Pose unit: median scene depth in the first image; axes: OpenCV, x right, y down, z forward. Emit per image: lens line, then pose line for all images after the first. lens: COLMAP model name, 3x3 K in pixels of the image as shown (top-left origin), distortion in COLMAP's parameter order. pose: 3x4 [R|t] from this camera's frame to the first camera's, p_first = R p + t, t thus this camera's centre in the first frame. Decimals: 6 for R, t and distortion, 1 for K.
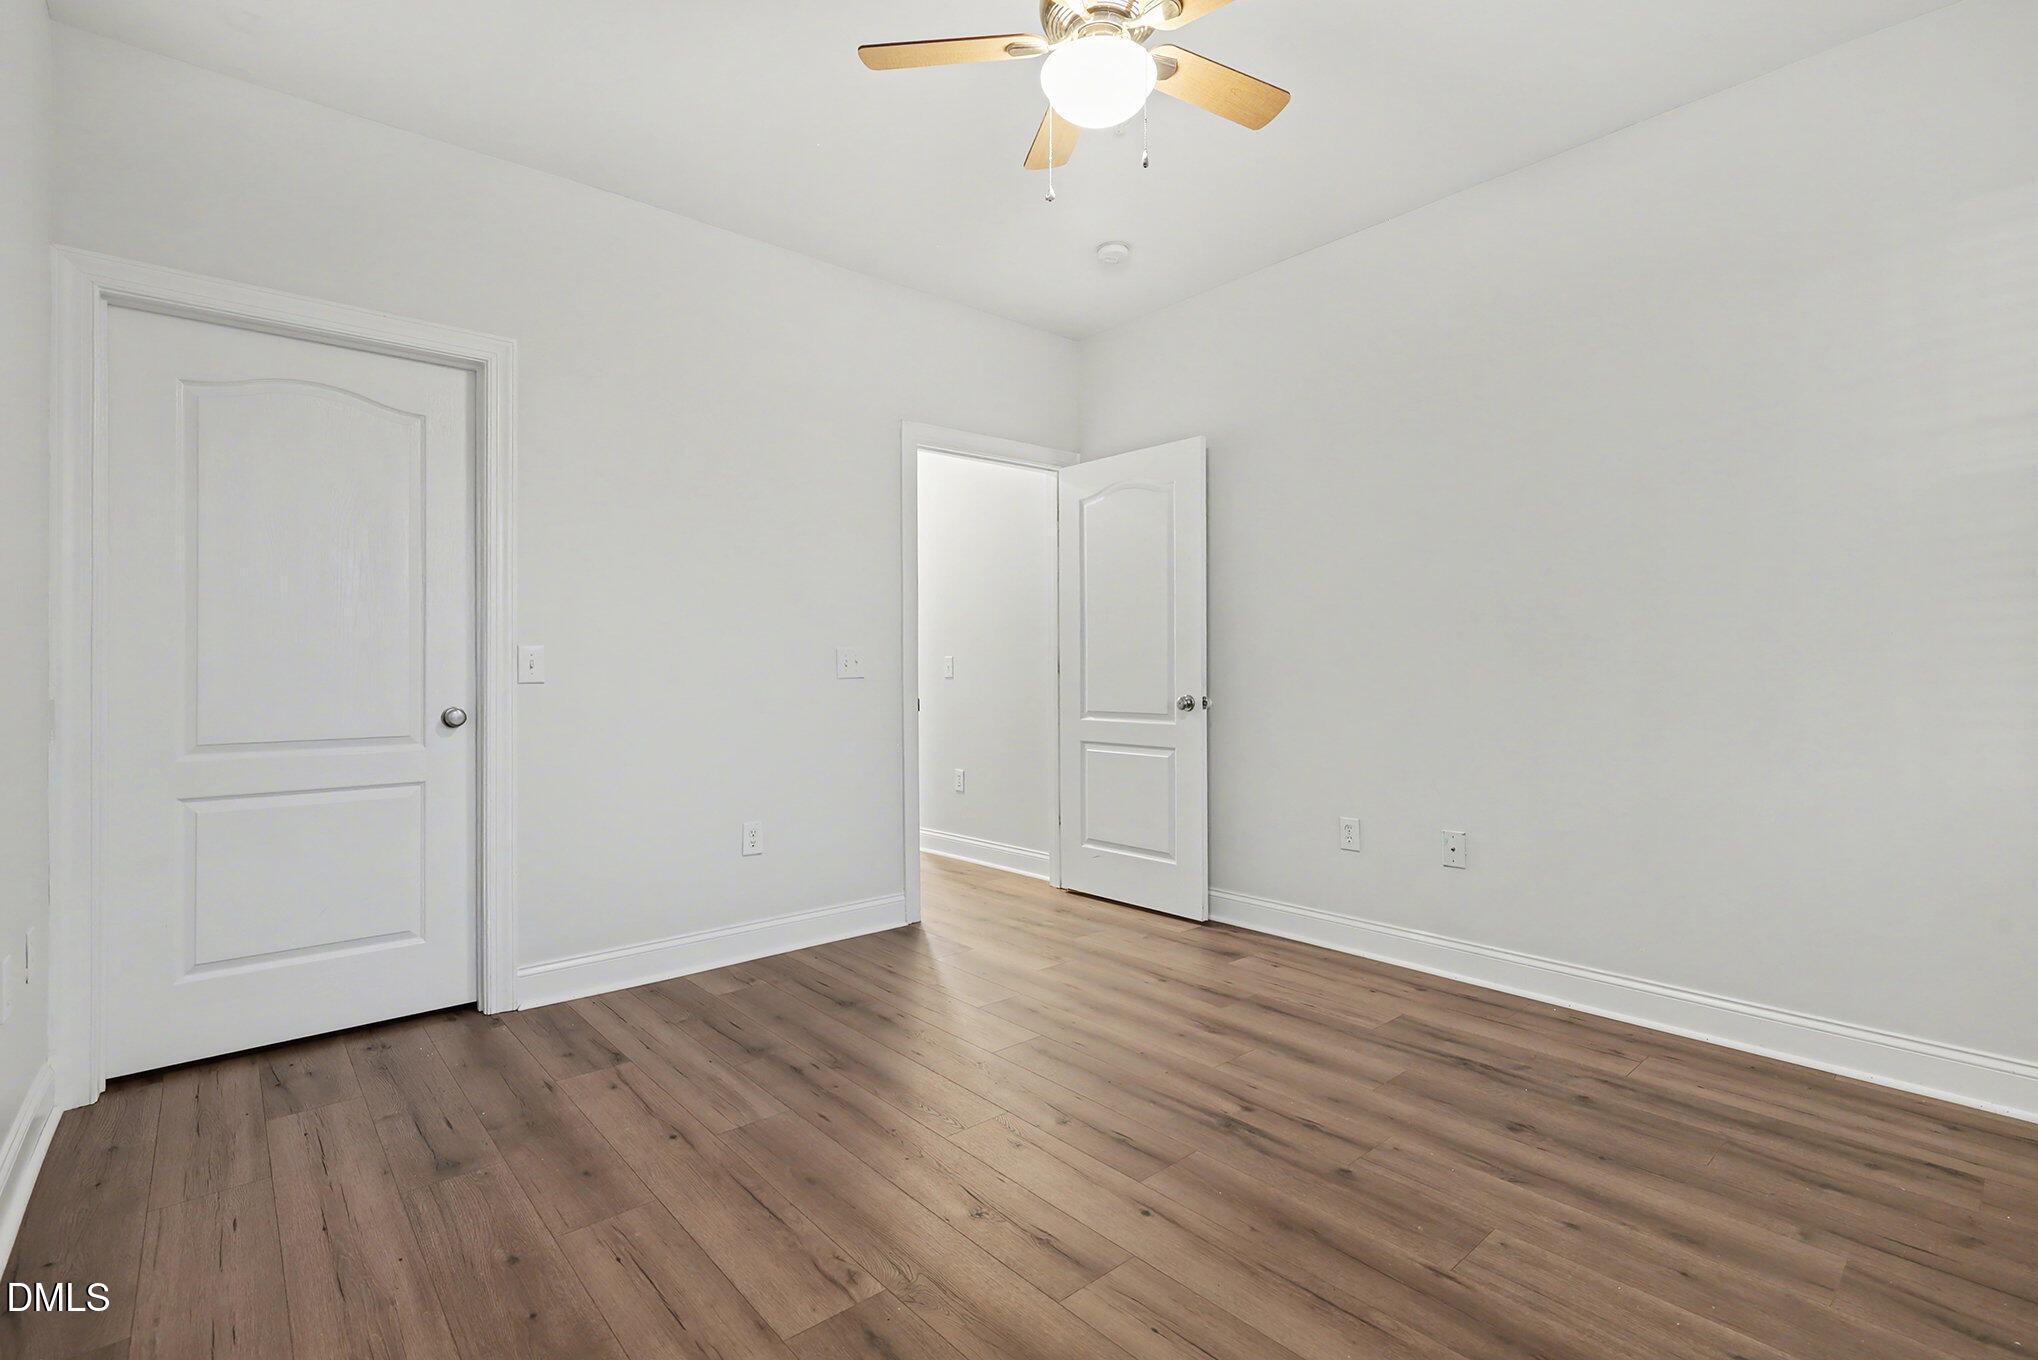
lens RADIAL K [[919.1, 0, 1032.1], [0, 919.1, 677.2], [0, 0, 1]] dist [0.001532, 0.000168]
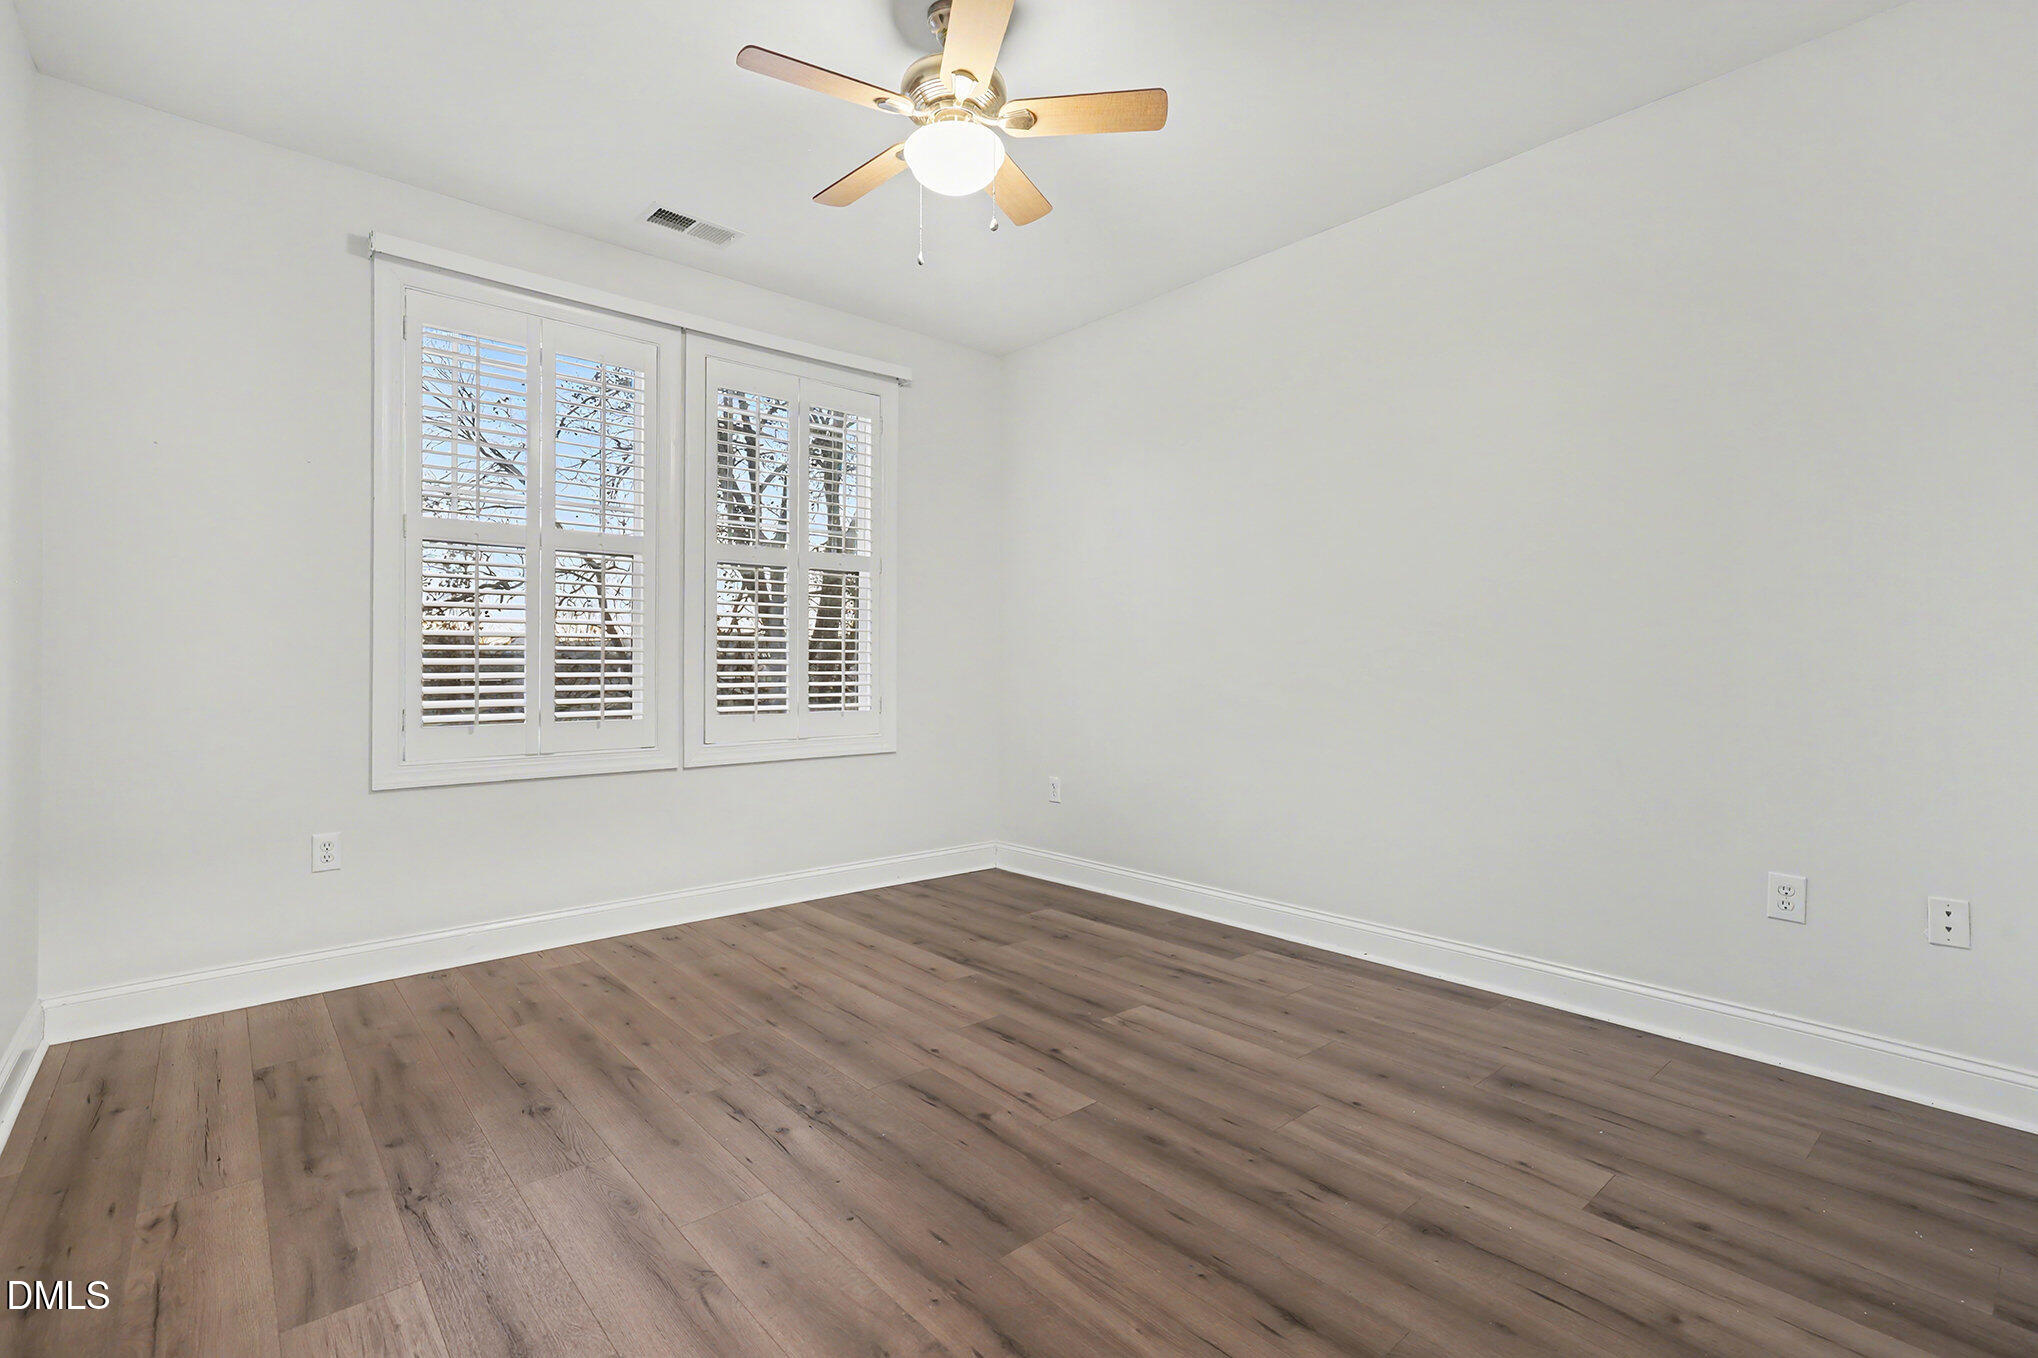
lens RADIAL K [[919.1, 0, 1017.7], [0, 919.1, 674.9], [0, 0, 1]] dist [0.001532, 0.000168]
pose [[-0.999973, 0.004838, 0.005507, -0.011161], [0.004888, 0.999946, 0.009164, -0.000503], [-0.005462, 0.009191, -0.999943, 1.993837]]
